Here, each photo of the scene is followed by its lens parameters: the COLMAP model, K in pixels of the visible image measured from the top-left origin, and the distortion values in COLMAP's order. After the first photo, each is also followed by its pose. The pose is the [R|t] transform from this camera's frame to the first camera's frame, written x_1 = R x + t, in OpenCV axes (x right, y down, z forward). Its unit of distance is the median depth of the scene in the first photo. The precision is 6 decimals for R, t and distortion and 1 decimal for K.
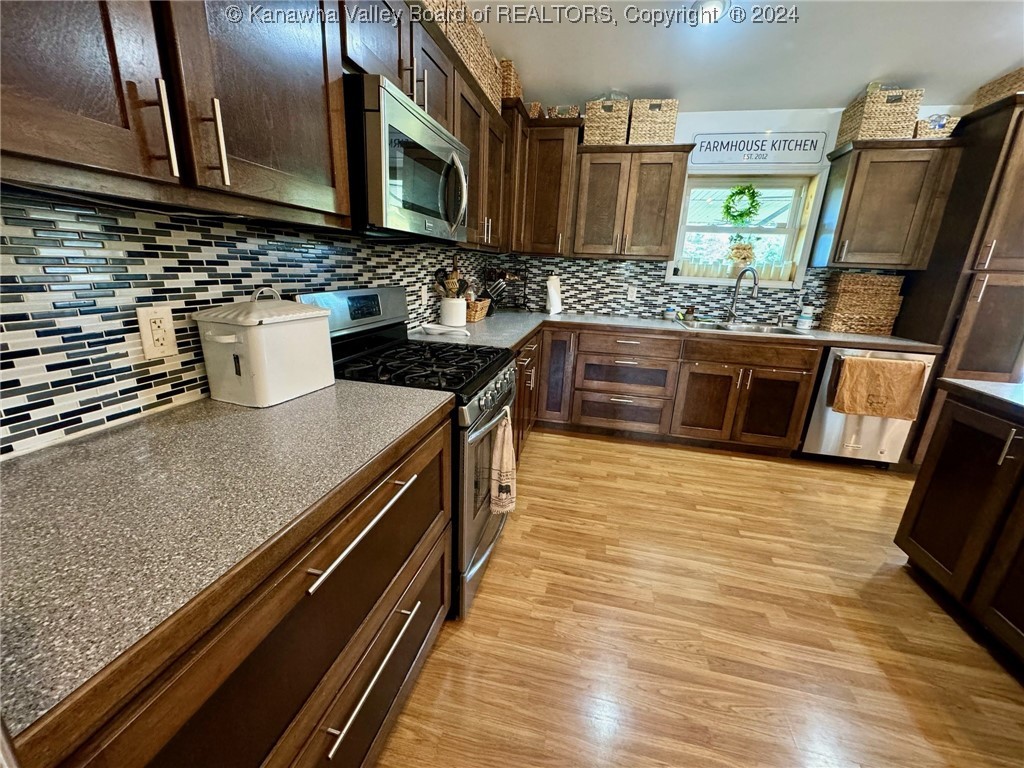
lens RADIAL K [[406.4, 0, 512.0], [0, 406.4, 384.0], [0, 0, 1]] dist [-0.001506, -0.000575]
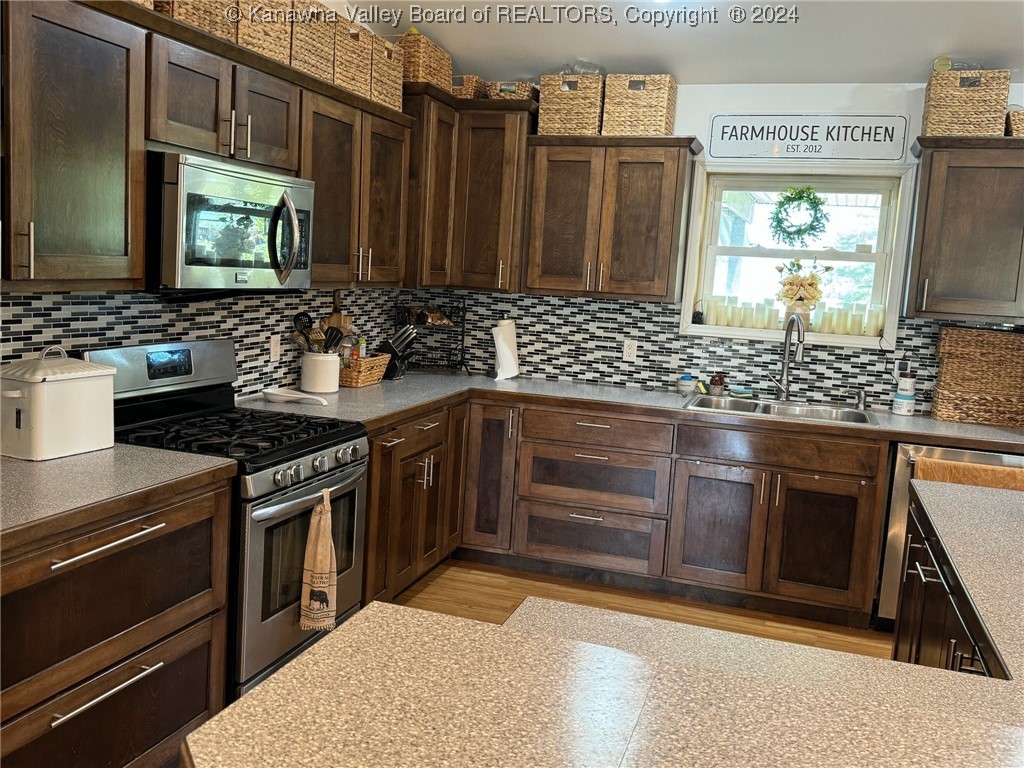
lens RADIAL K [[910.7, 0, 512.0], [0, 910.7, 384.0], [0, 0, 1]] dist [0.158366, -0.314309]
pose [[0.995329, 0.028341, -0.092291, 0.287007], [-0.042720, 0.986551, -0.157770, 0.066568], [0.086578, 0.160976, 0.983154, -0.446518]]
